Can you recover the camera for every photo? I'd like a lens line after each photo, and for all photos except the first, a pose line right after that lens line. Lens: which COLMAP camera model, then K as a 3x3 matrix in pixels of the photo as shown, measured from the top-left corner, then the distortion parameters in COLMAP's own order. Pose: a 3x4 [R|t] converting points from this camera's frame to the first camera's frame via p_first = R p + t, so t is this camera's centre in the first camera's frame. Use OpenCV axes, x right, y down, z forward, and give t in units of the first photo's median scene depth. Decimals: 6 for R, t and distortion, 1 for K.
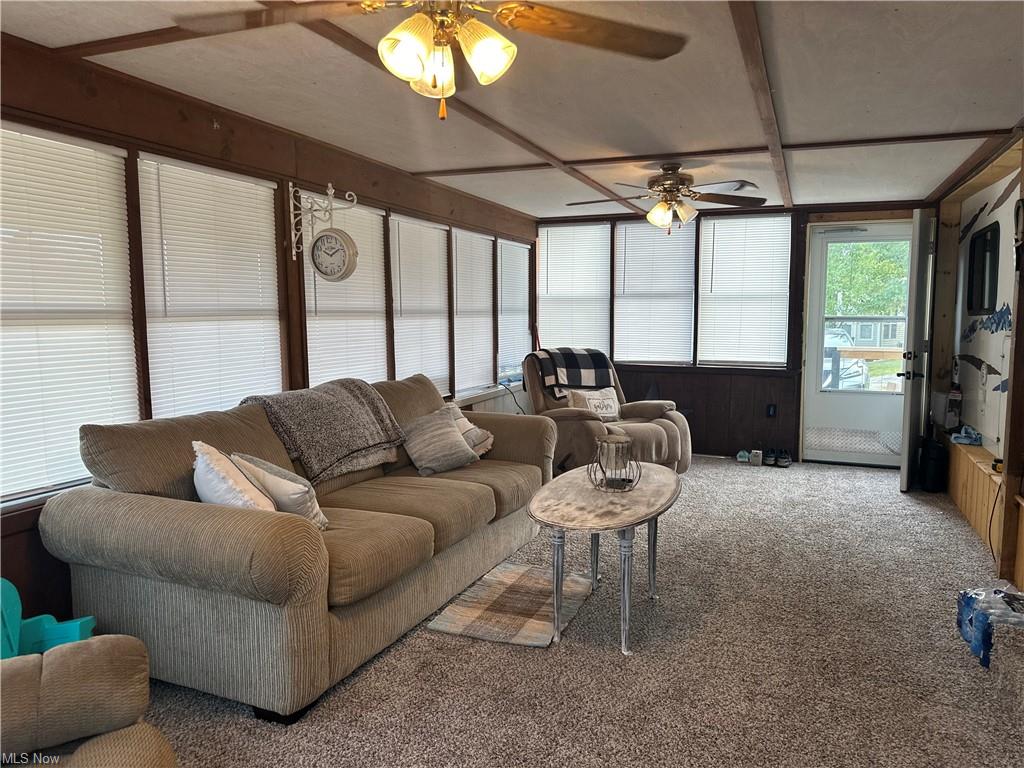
lens RADIAL K [[728.0, 0, 513.3], [0, 728.0, 382.8], [0, 0, 1]] dist [0.049804, -0.044997]
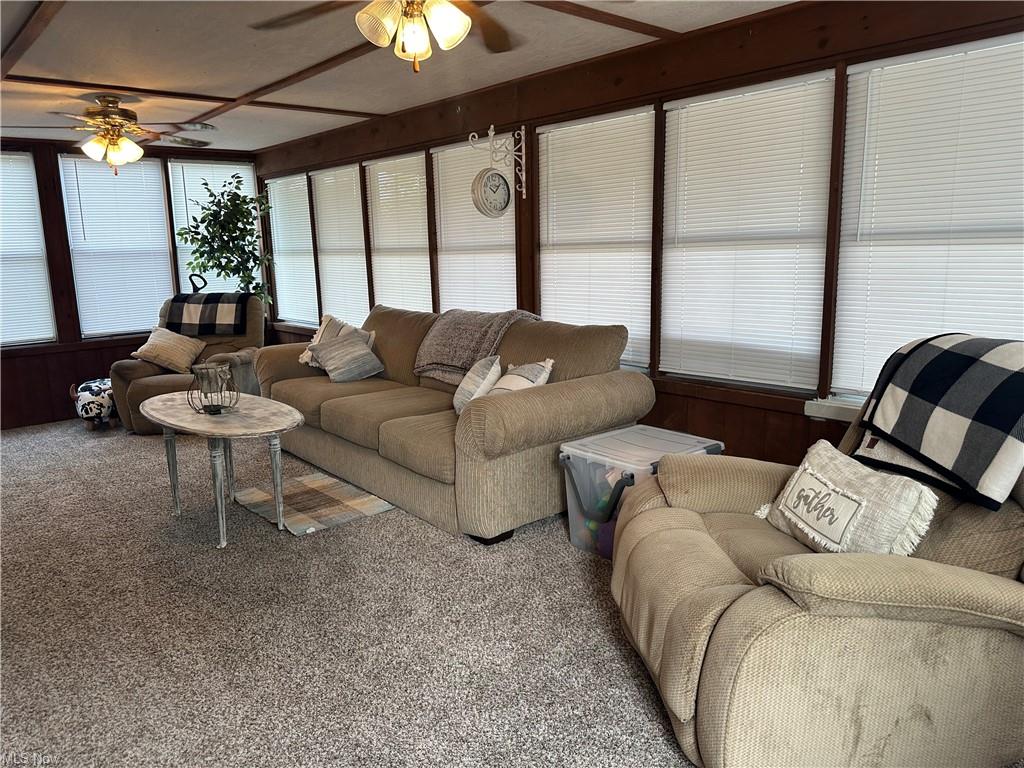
lens RADIAL K [[728.0, 0, 513.5], [0, 728.0, 386.3], [0, 0, 1]] dist [0.049804, -0.044997]
pose [[-0.453597, 0.183920, -0.872023, 0.782446], [-0.056135, 0.970634, 0.233918, -0.160809], [0.889437, 0.155055, -0.429952, 1.619555]]
